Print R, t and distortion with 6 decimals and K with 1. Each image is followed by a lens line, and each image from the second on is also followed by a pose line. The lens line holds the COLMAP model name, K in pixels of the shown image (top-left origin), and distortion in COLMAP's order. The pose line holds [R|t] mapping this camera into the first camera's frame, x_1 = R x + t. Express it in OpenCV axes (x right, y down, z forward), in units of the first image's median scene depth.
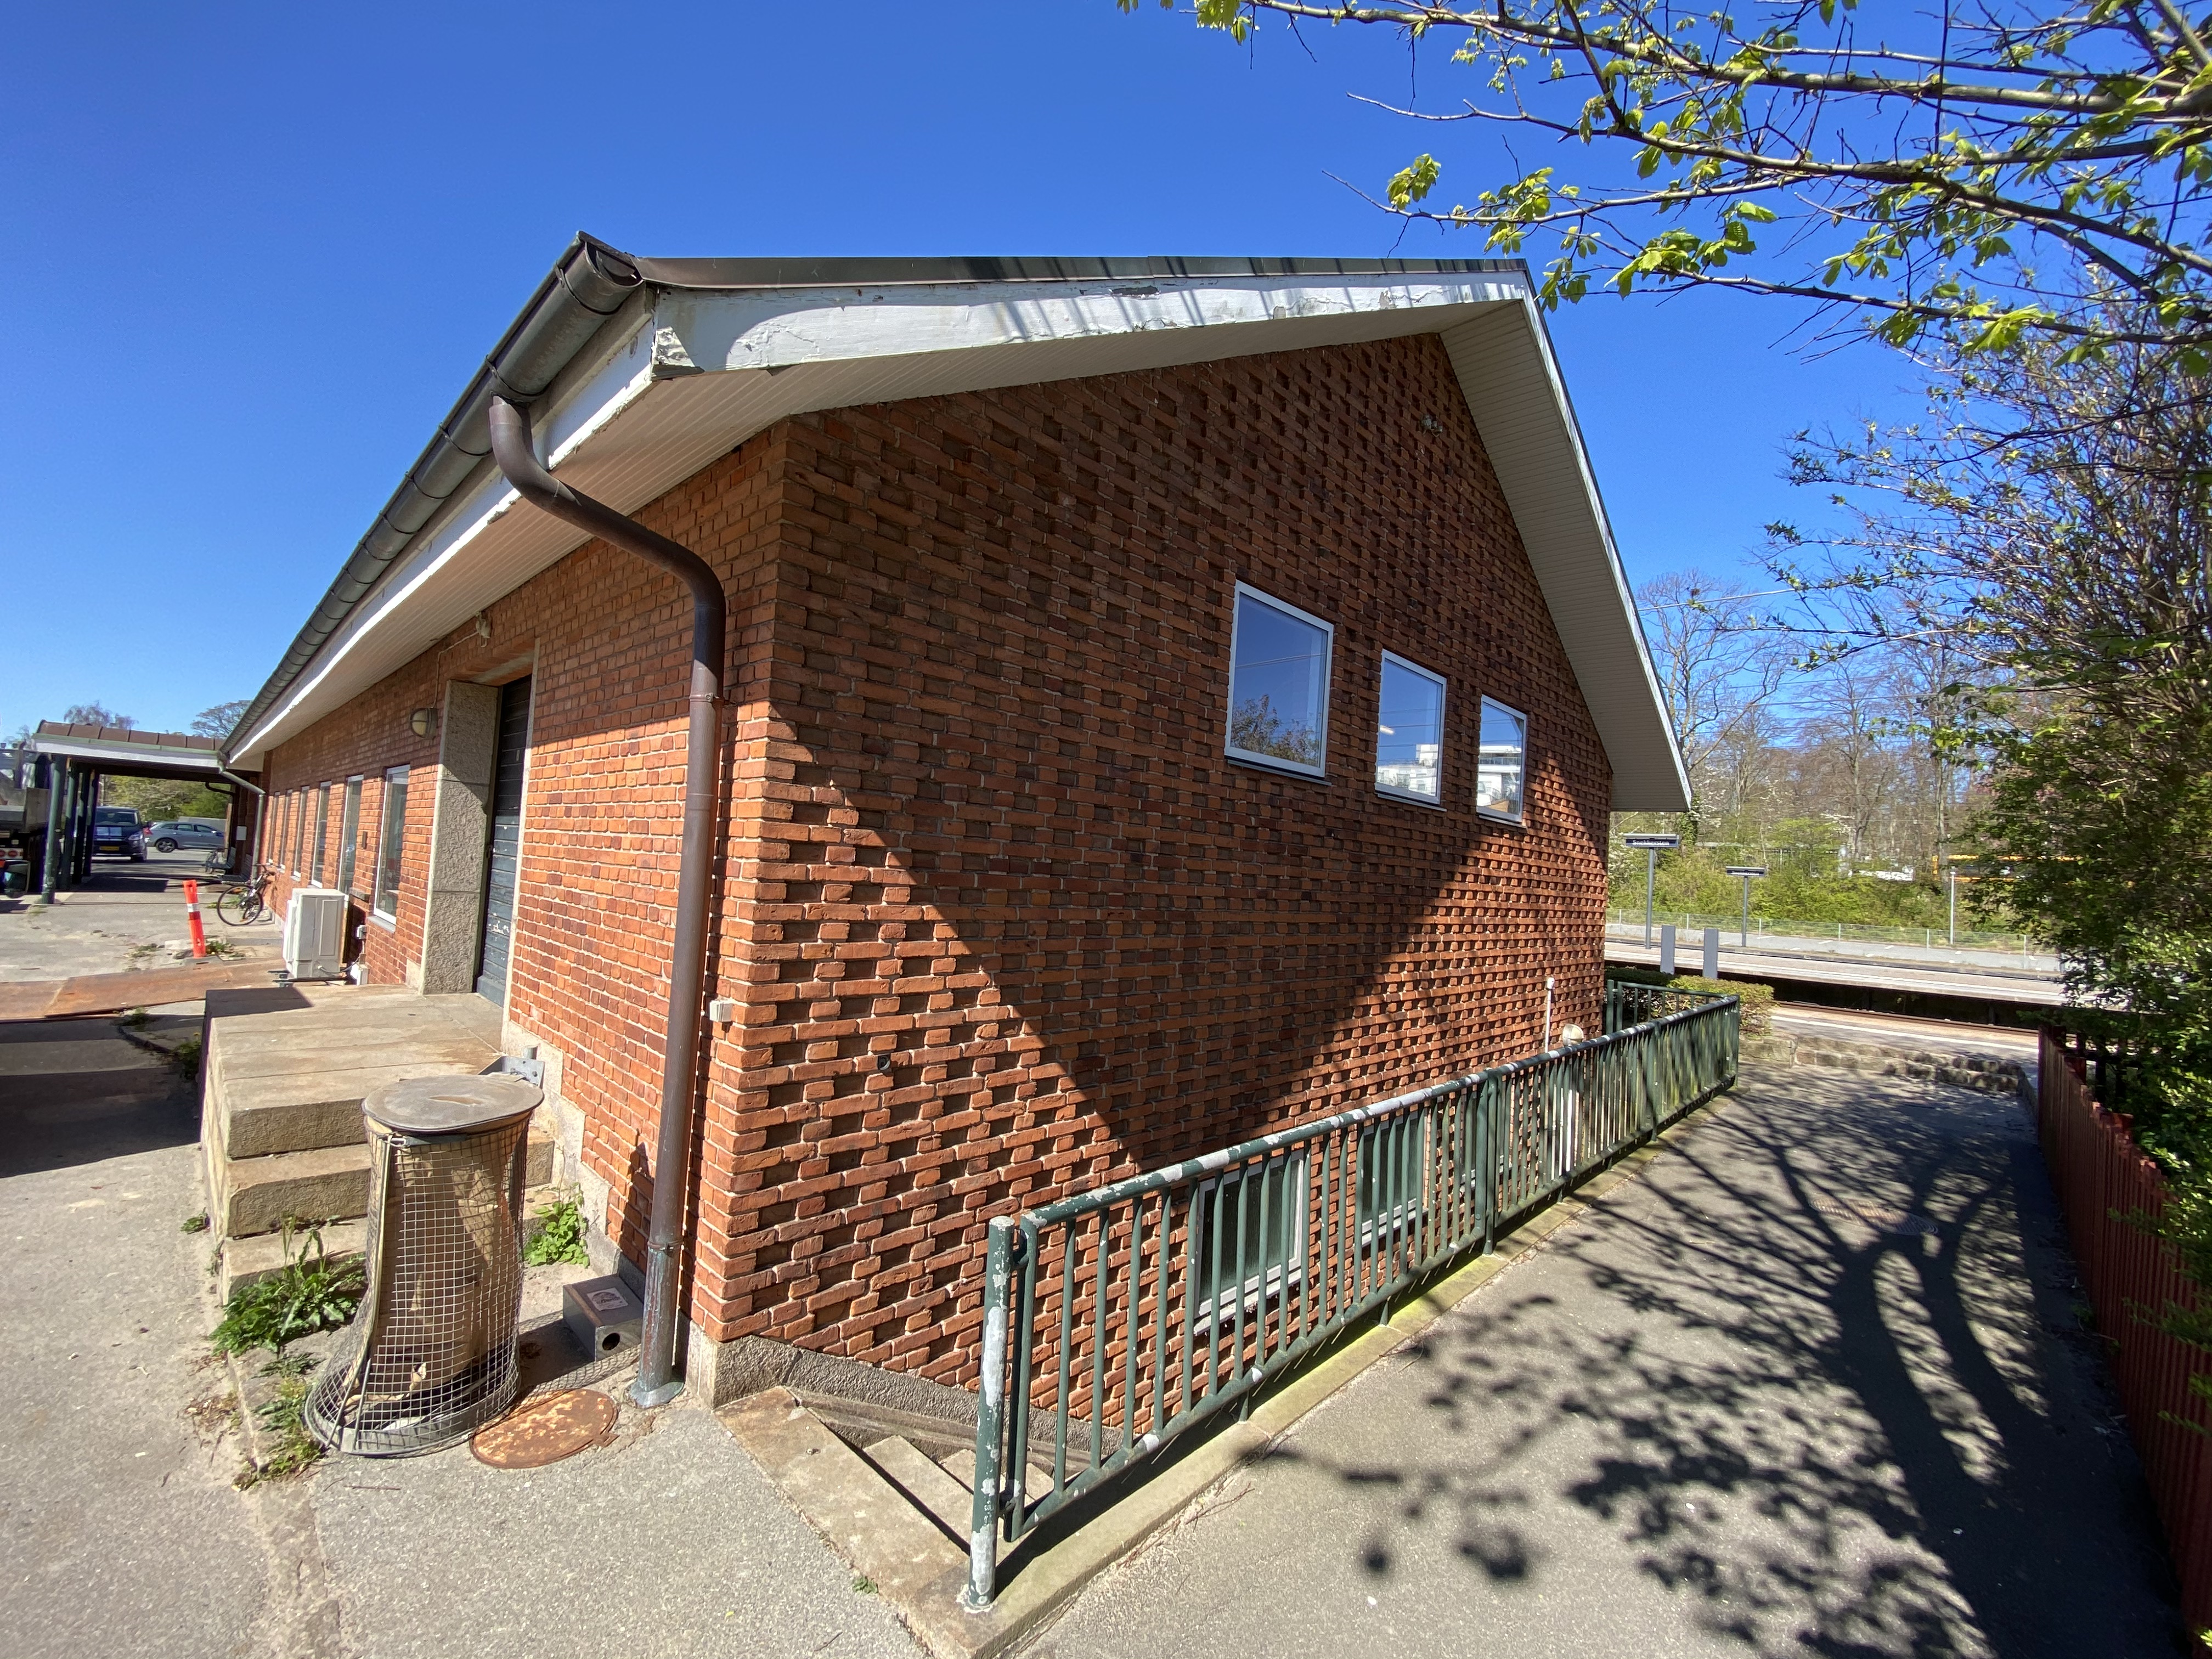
lens RADIAL K [[890.2, 0, 1104.3], [0, 890.2, 830.7], [0, 0, 1]] dist [0.018641, -0.018910]
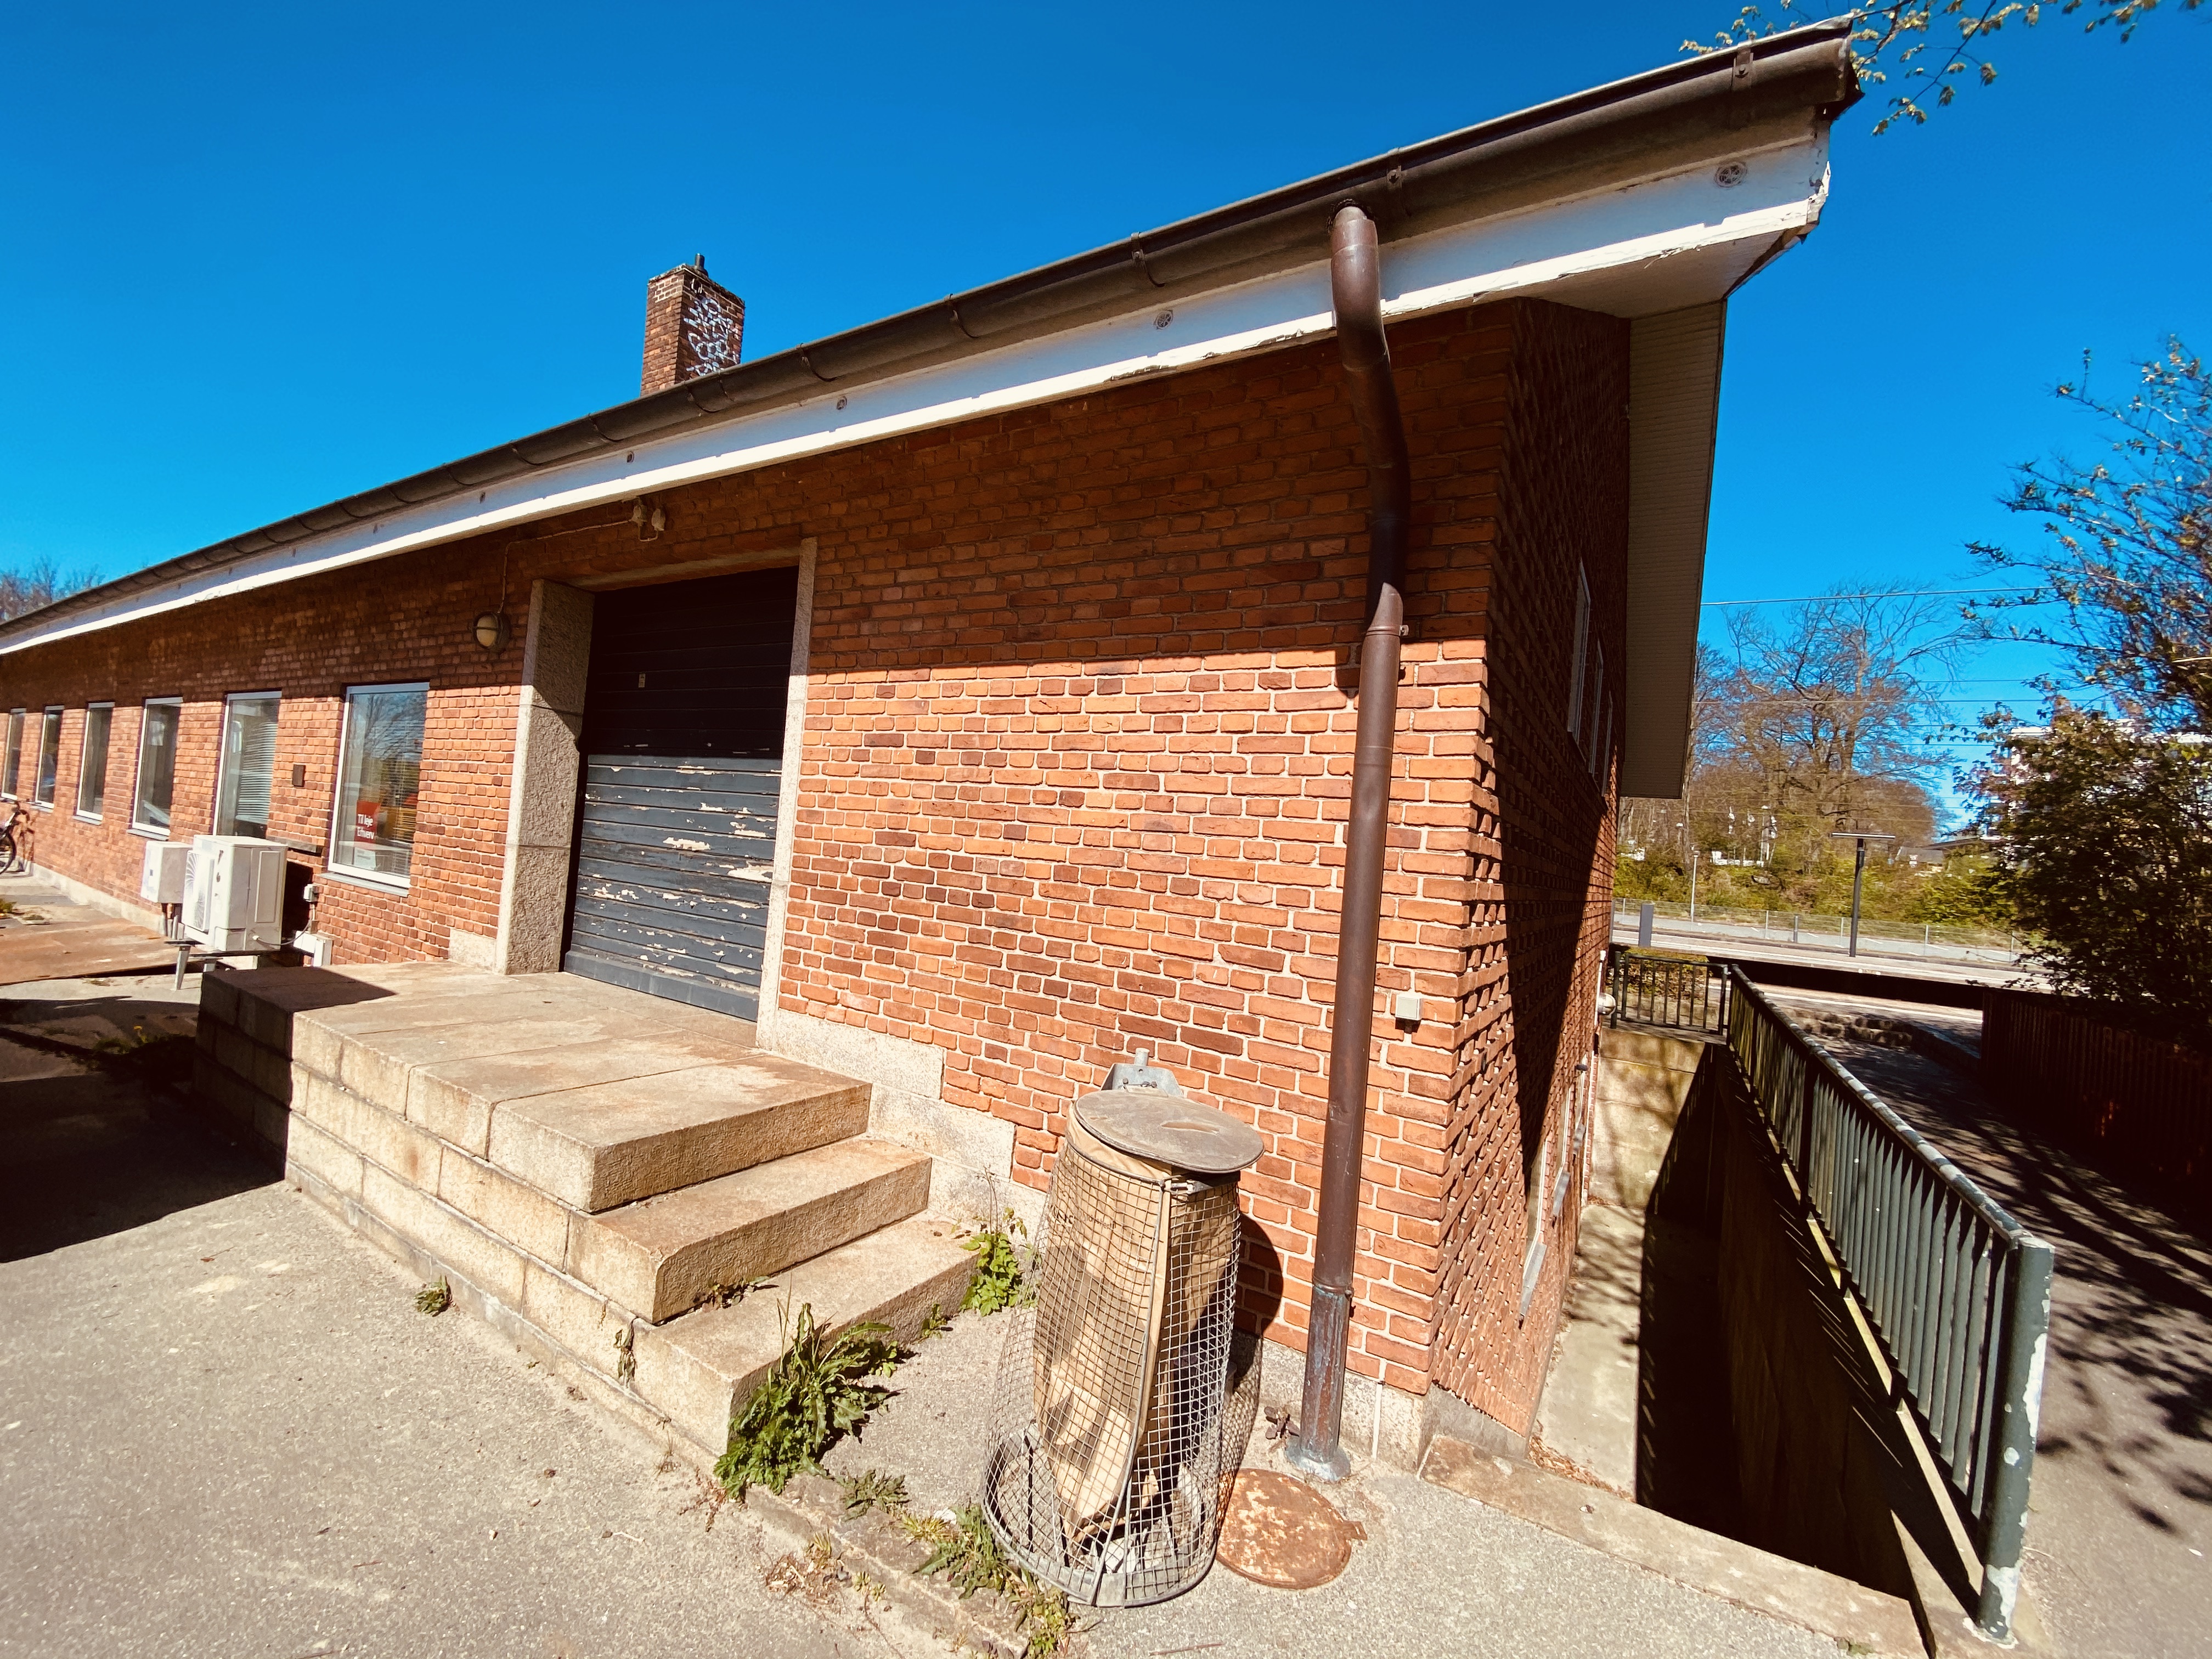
lens RADIAL K [[890.2, 0, 1104.3], [0, 890.2, 830.7], [0, 0, 1]] dist [0.018641, -0.018910]
pose [[0.976998, 0.028005, 0.211400, -0.466897], [-0.036233, 0.998725, 0.035148, 0.008692], [-0.210147, -0.041999, 0.976767, 0.130290]]
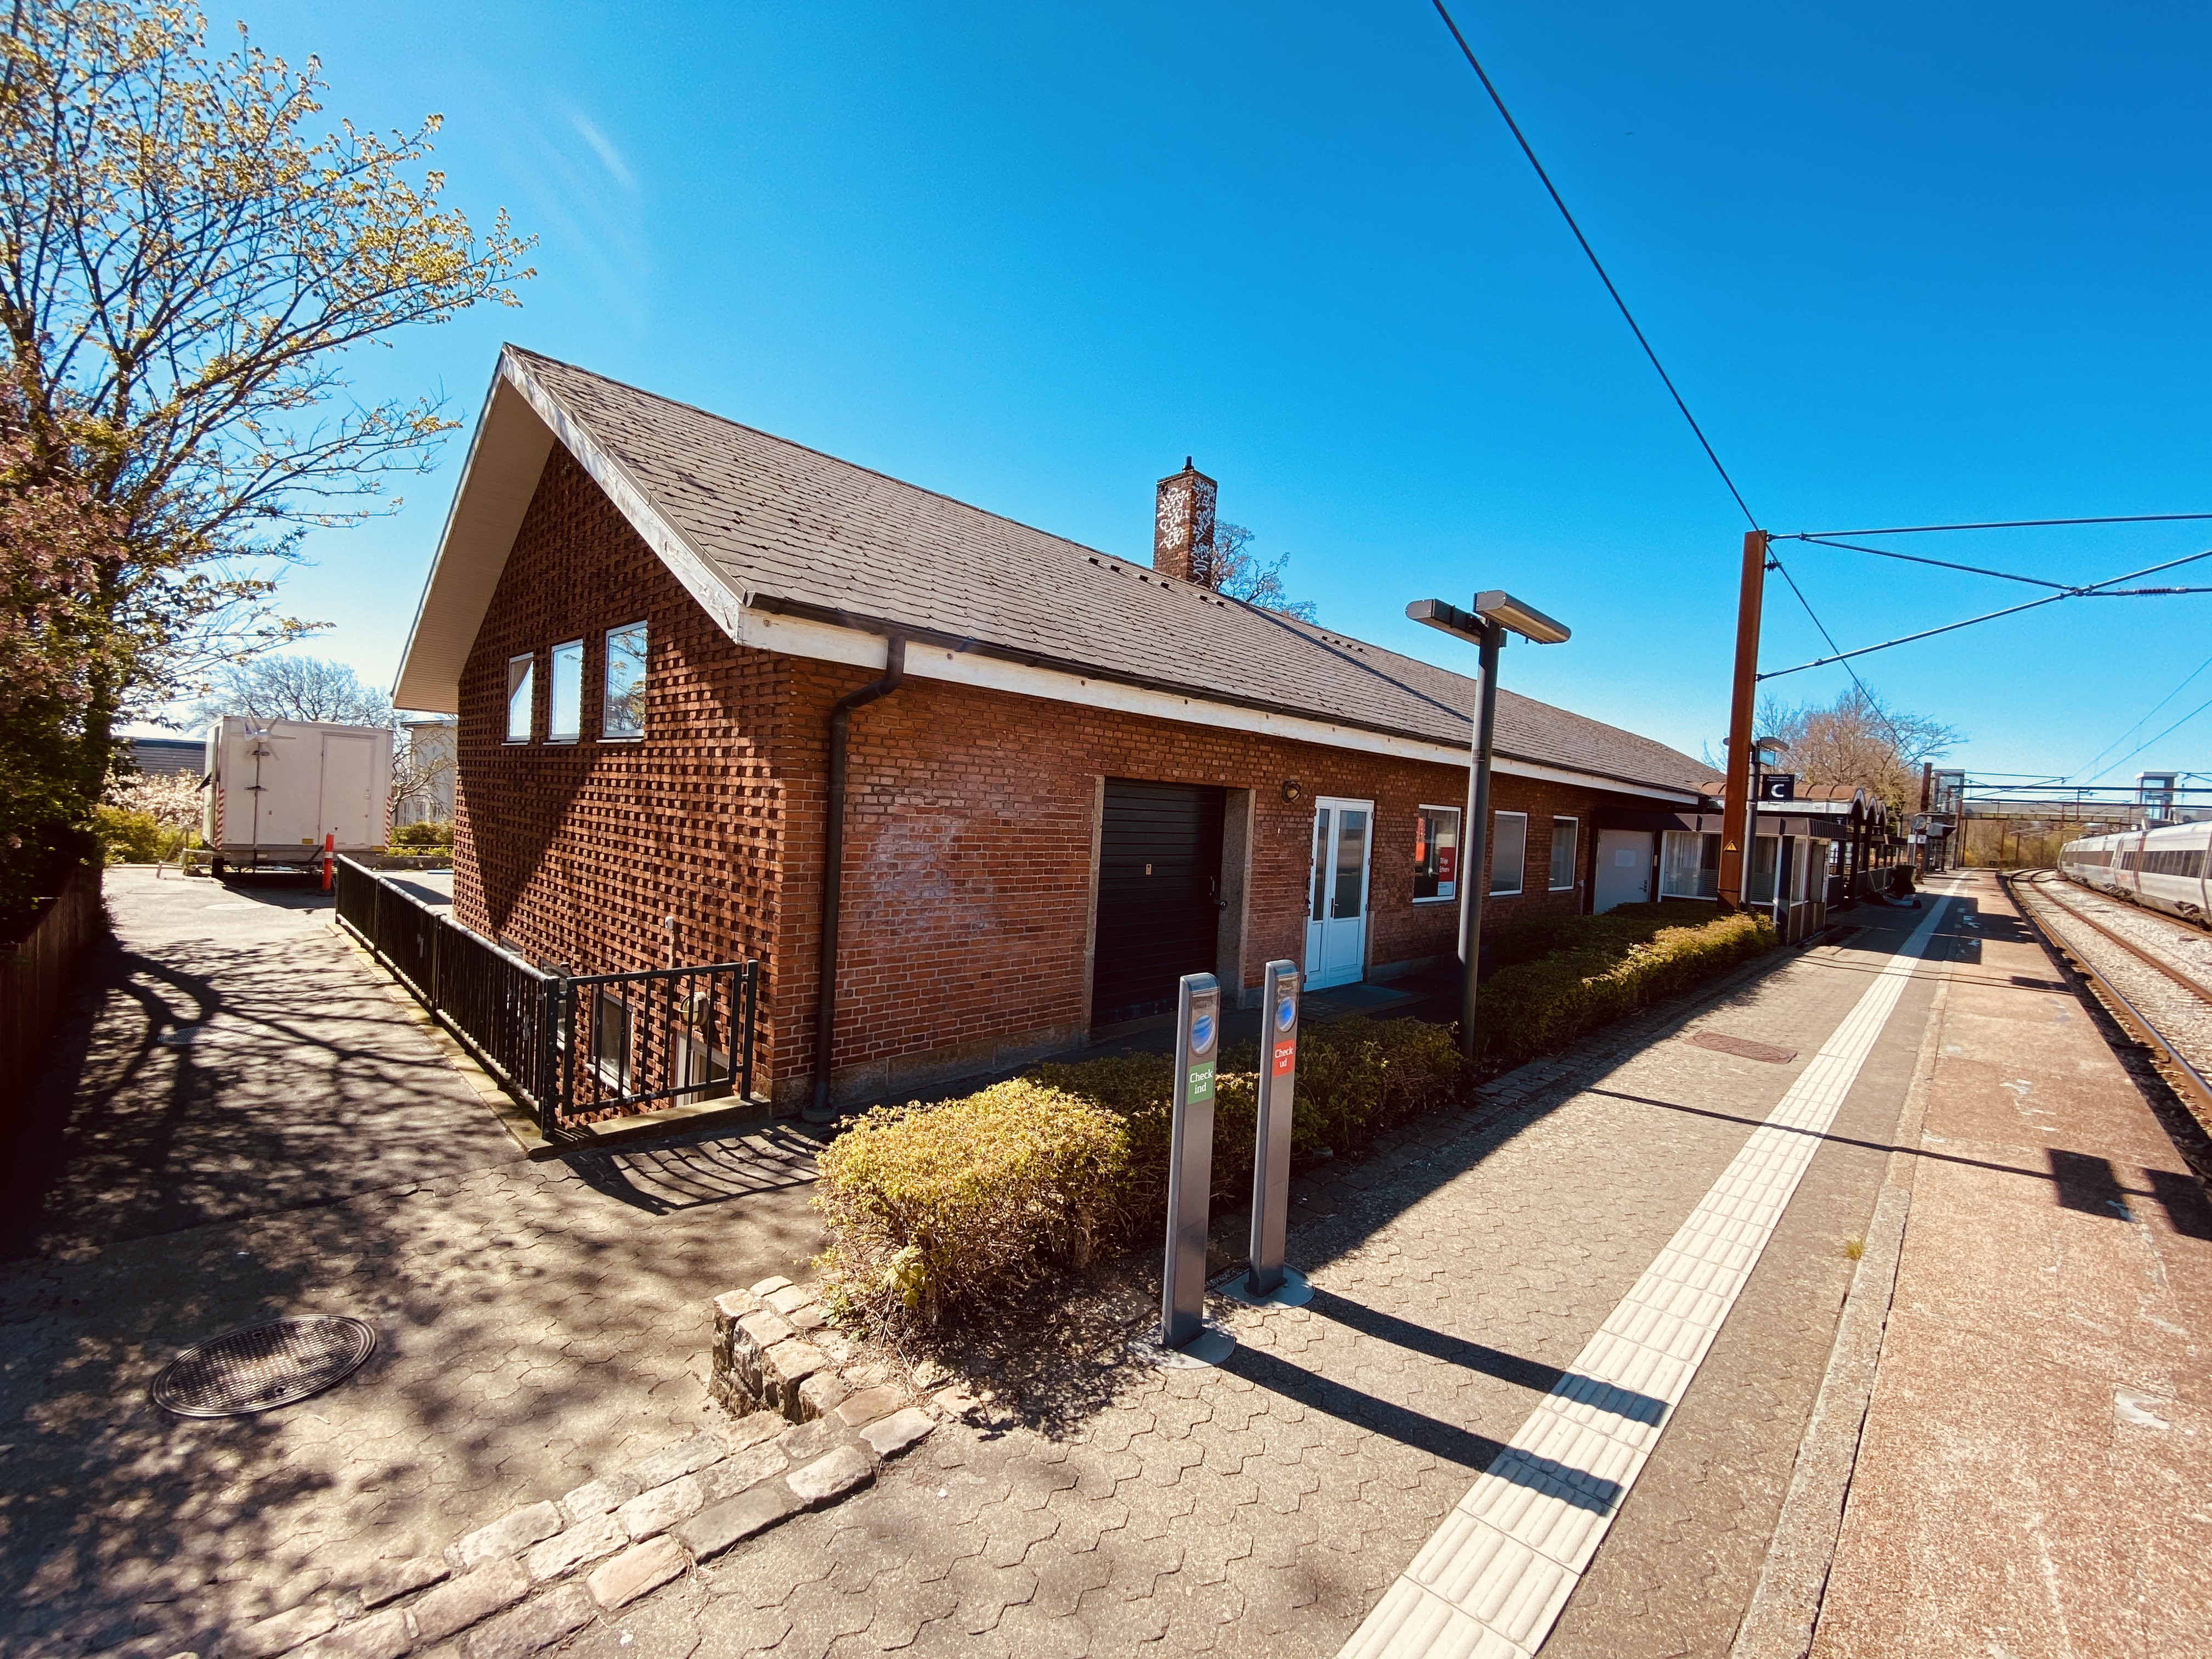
lens RADIAL K [[894.3, 0, 1113.3], [0, 894.3, 839.3], [0, 0, 1]] dist [0.019902, -0.019209]
pose [[0.008773, -0.025812, -0.999628, 1.988241], [-0.005175, 0.999652, -0.025858, 0.169428], [0.999948, 0.005399, 0.008636, 2.089736]]
